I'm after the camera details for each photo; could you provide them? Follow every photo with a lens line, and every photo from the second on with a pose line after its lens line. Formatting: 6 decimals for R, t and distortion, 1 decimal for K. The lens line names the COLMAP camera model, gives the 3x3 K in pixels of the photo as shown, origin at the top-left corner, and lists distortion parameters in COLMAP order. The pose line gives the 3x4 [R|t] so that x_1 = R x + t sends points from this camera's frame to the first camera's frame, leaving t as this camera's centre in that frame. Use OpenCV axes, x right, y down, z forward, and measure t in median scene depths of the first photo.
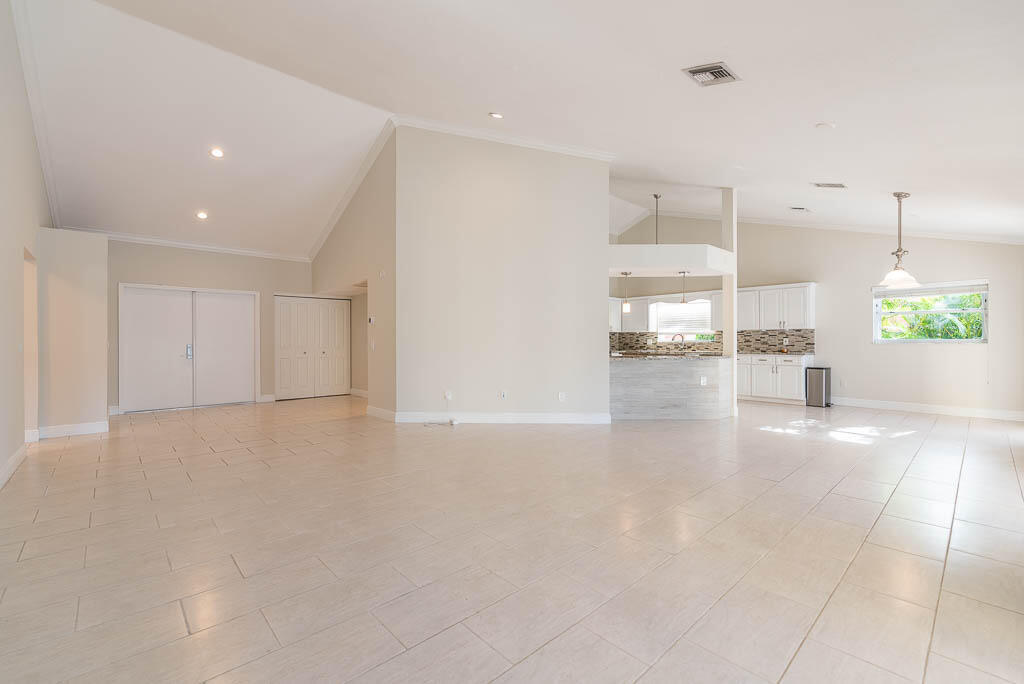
lens RADIAL K [[438.4, 0, 513.9], [0, 438.4, 338.3], [0, 0, 1]] dist [0.001408, 0.000242]
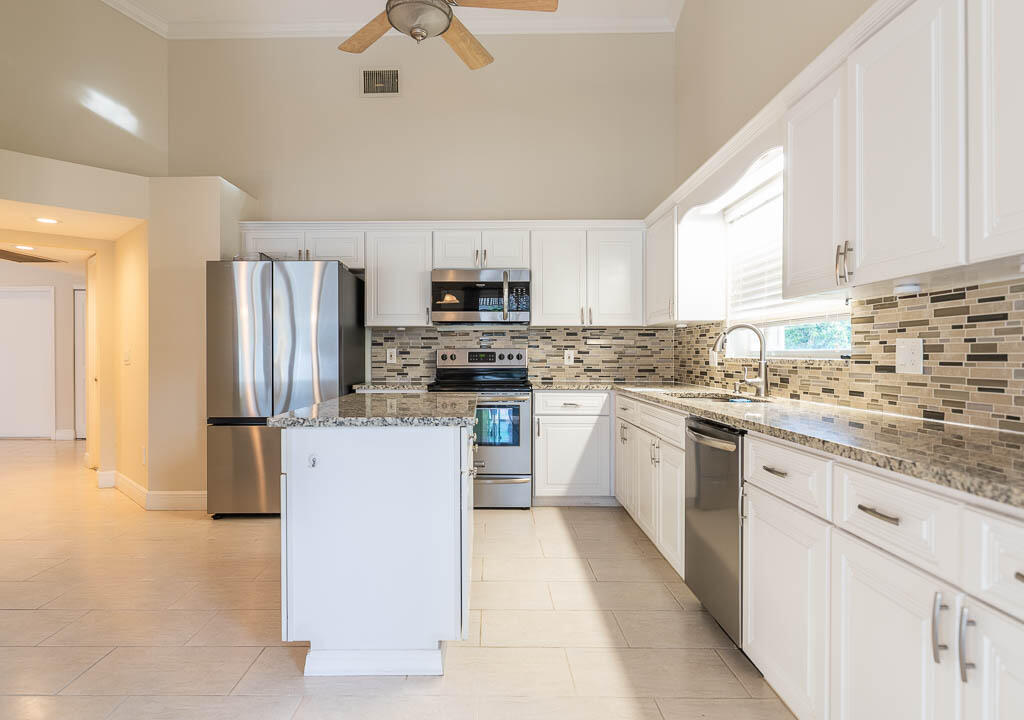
lens RADIAL K [[576.9, 0, 484.9], [0, 576.9, 356.5], [0, 0, 1]] dist [-0.000165, 0.002228]
pose [[0.721319, 0.002372, -0.692599, 0.665128], [0.005362, 0.999945, 0.009008, 0.005352], [0.692582, -0.010211, 0.721267, 0.902414]]
